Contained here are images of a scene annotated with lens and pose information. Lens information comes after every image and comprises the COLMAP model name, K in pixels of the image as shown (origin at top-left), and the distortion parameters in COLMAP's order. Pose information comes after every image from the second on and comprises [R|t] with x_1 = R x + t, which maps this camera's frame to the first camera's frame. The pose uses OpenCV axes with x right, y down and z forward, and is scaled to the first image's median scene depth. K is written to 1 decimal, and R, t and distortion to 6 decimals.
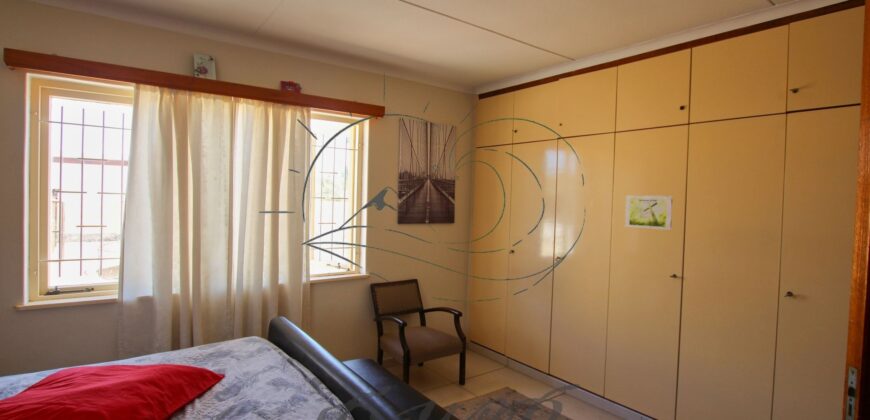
lens RADIAL K [[430.3, 0, 435.6], [0, 430.3, 211.2], [0, 0, 1]] dist [-0.002059, 0.000968]
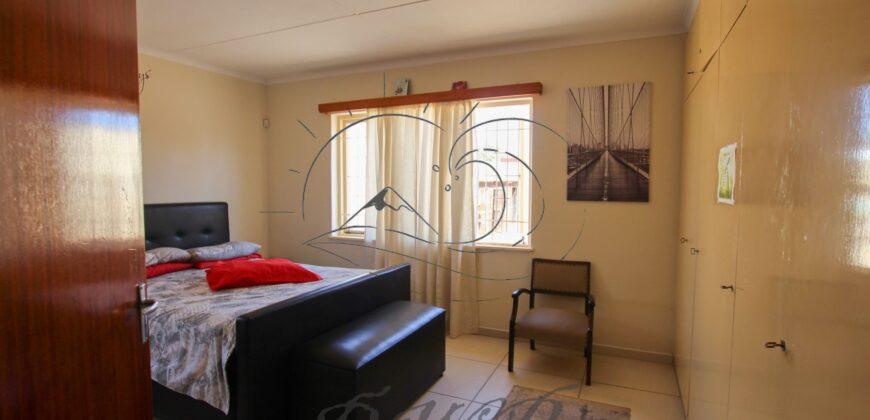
lens RADIAL K [[430.3, 0, 435.7], [0, 430.3, 207.7], [0, 0, 1]] dist [-0.002059, 0.000968]
pose [[0.507683, 0.025179, -0.861176, 0.570719], [-0.013662, 0.999682, 0.021174, 0.028196], [0.861436, 0.001015, 0.507866, 0.259340]]
